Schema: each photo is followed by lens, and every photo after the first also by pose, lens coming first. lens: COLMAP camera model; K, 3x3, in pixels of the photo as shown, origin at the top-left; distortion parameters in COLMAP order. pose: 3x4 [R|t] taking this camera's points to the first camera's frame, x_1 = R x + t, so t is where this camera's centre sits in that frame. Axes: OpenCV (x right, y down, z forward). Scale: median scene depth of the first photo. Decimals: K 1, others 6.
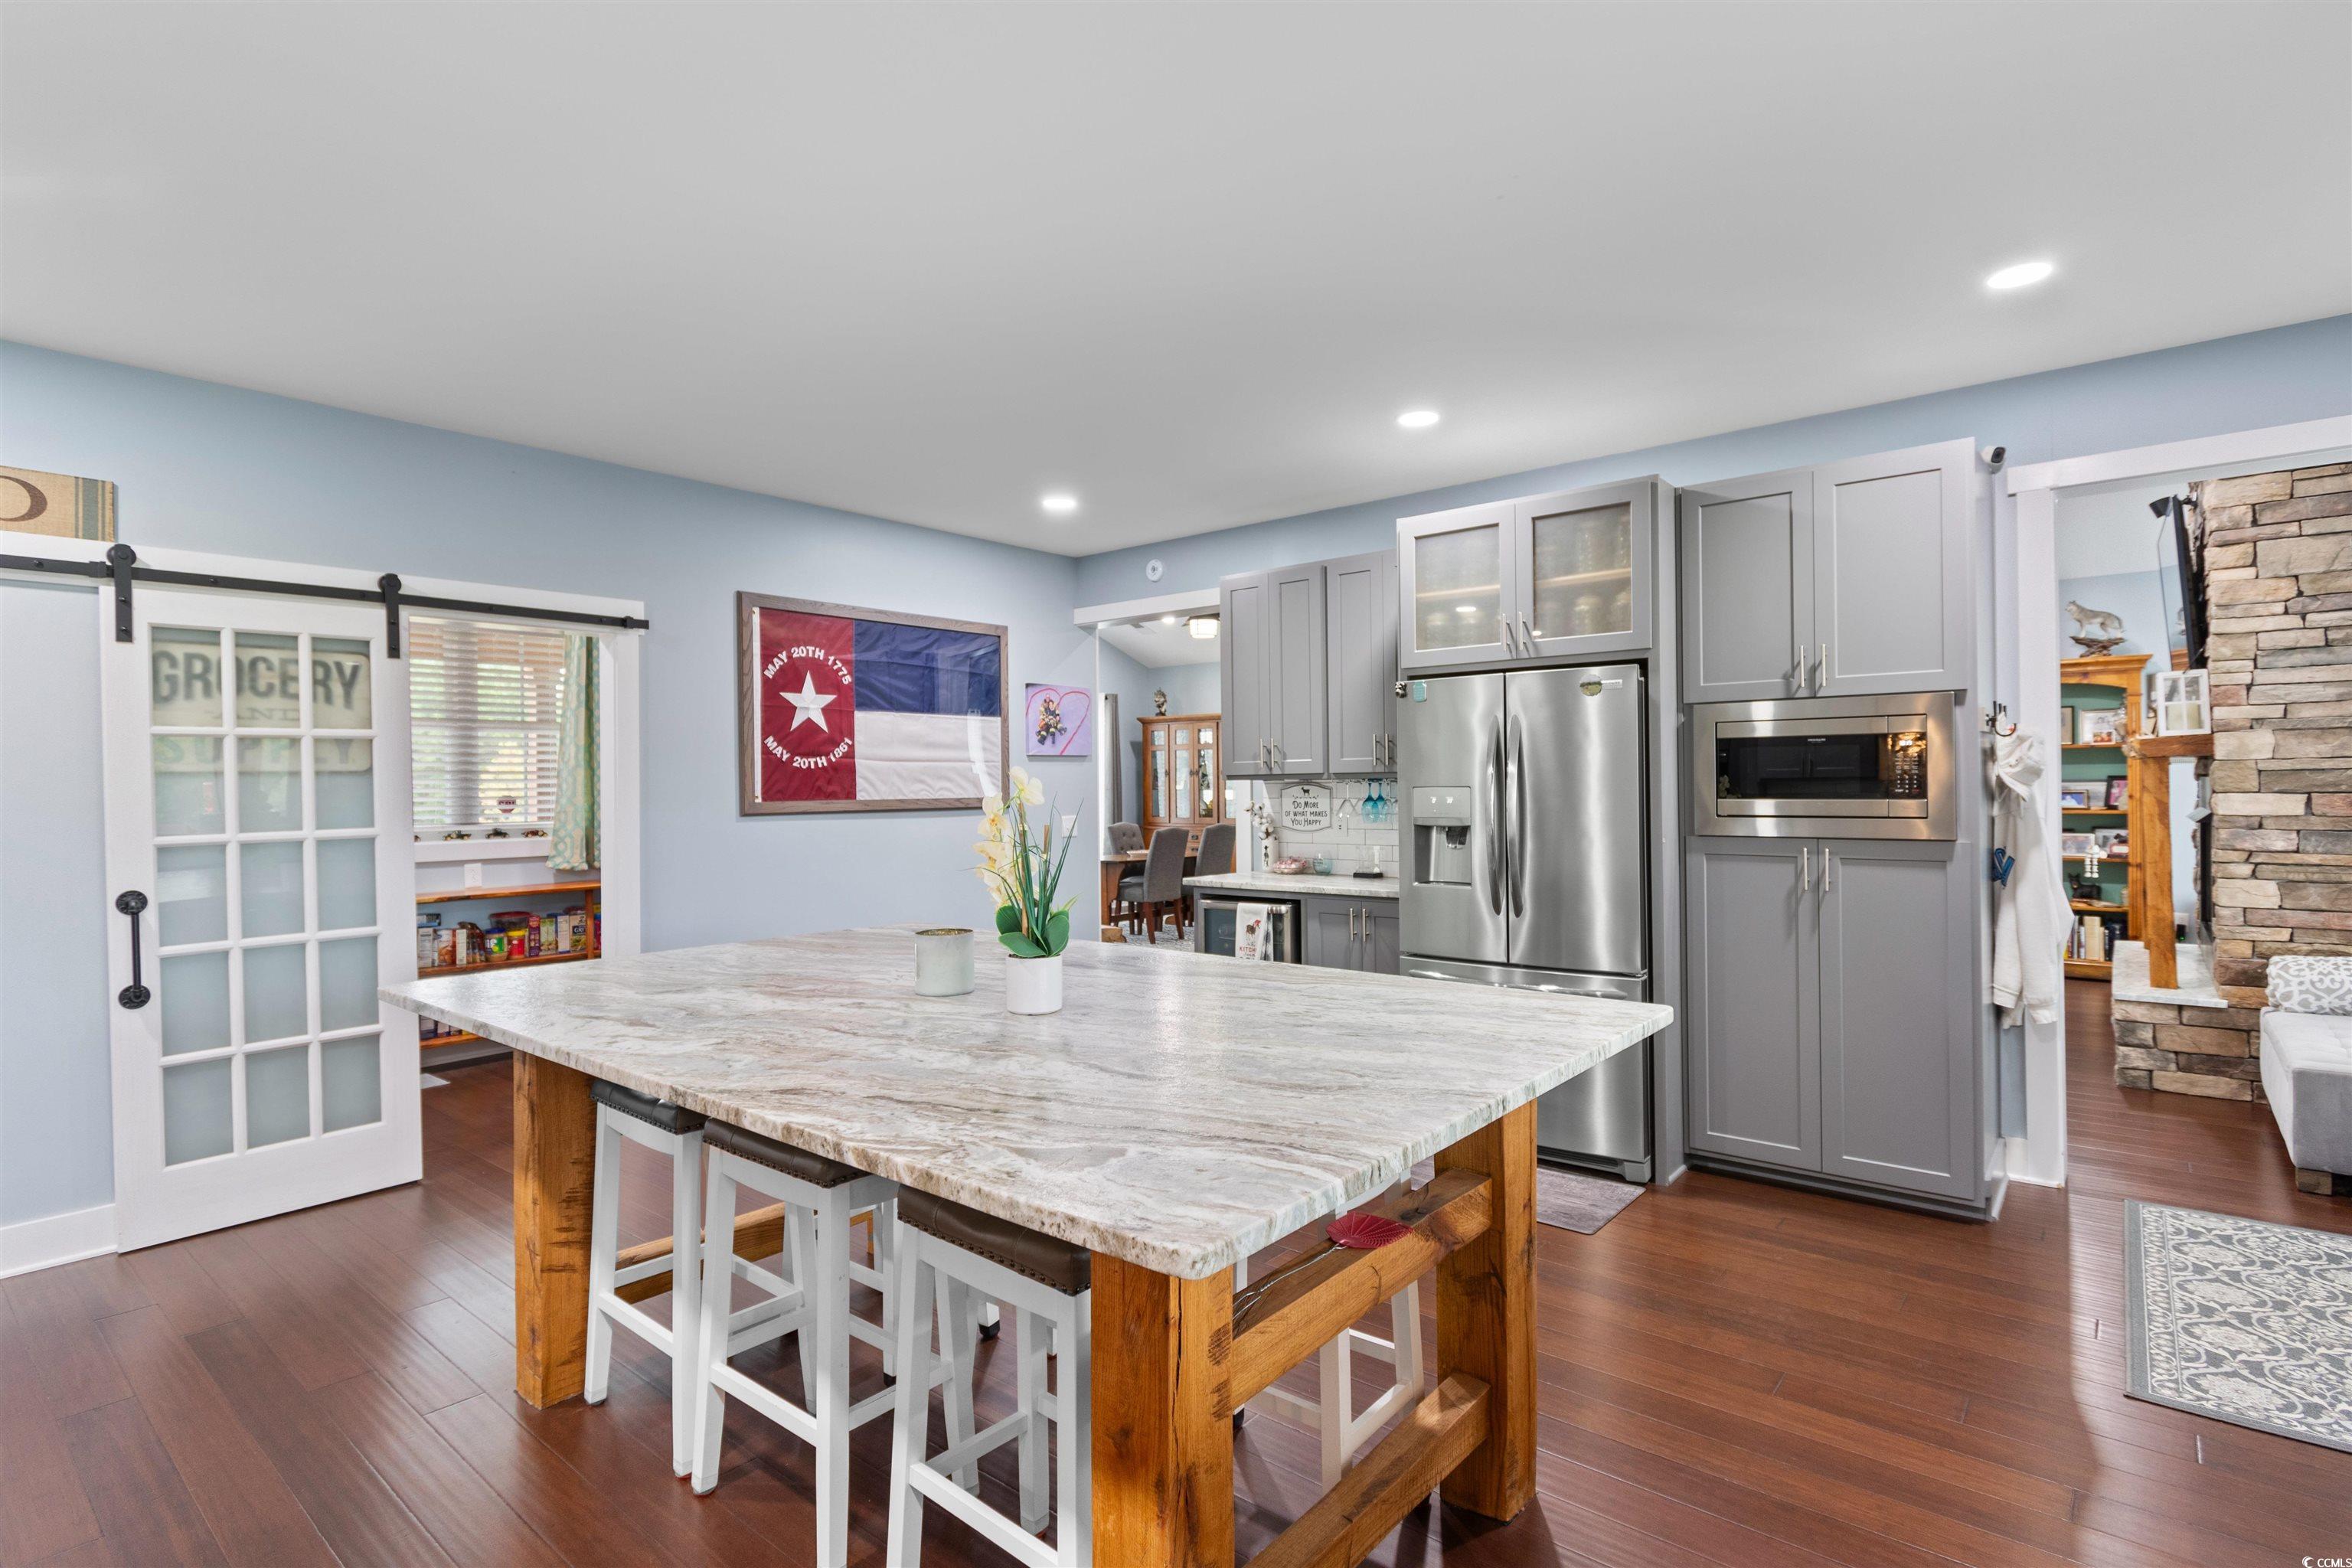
lens RADIAL K [[1131.2, 0, 1196.5], [0, 1131.2, 785.6], [0, 0, 1]] dist [0.000706, -0.000098]
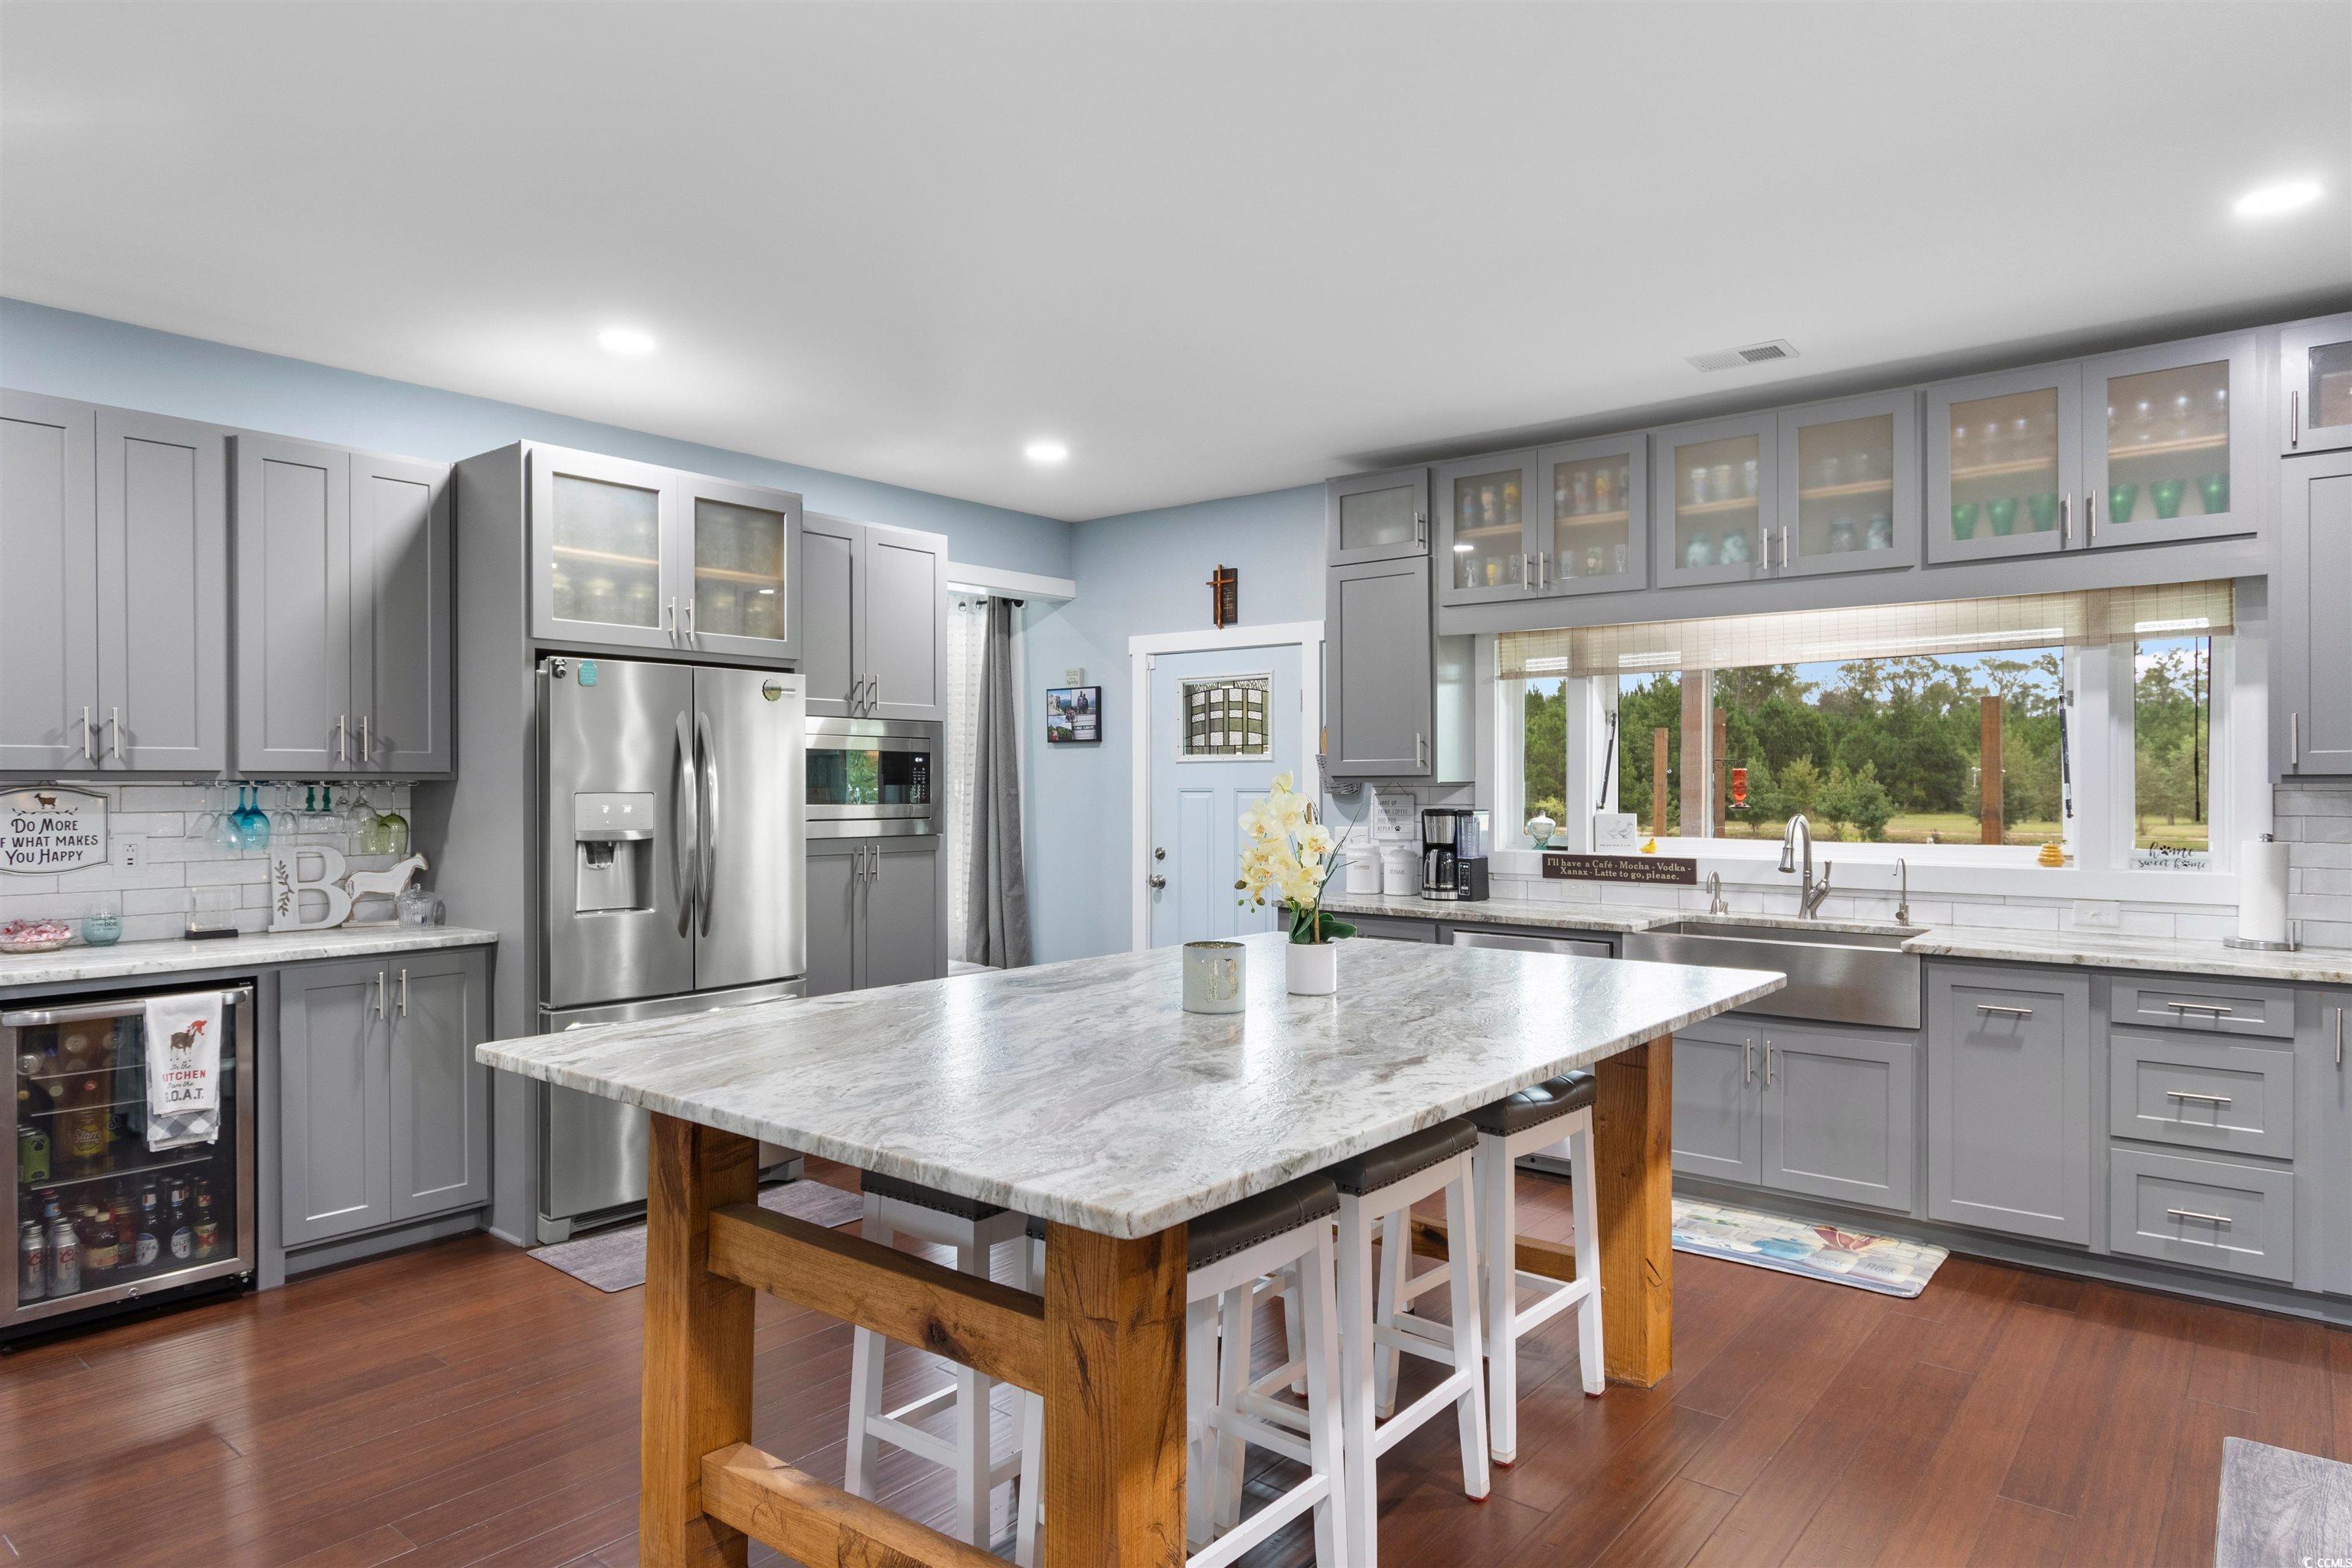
lens RADIAL K [[1428.1, 0, 1183.6], [0, 1428.1, 782.6], [0, 0, 1]] dist [0.003327, 0.000242]
pose [[-0.018718, 0.011365, 0.999760, -1.057457], [-0.000600, 0.999935, -0.011378, 0.006117], [-0.999825, -0.000813, -0.018710, 0.772162]]
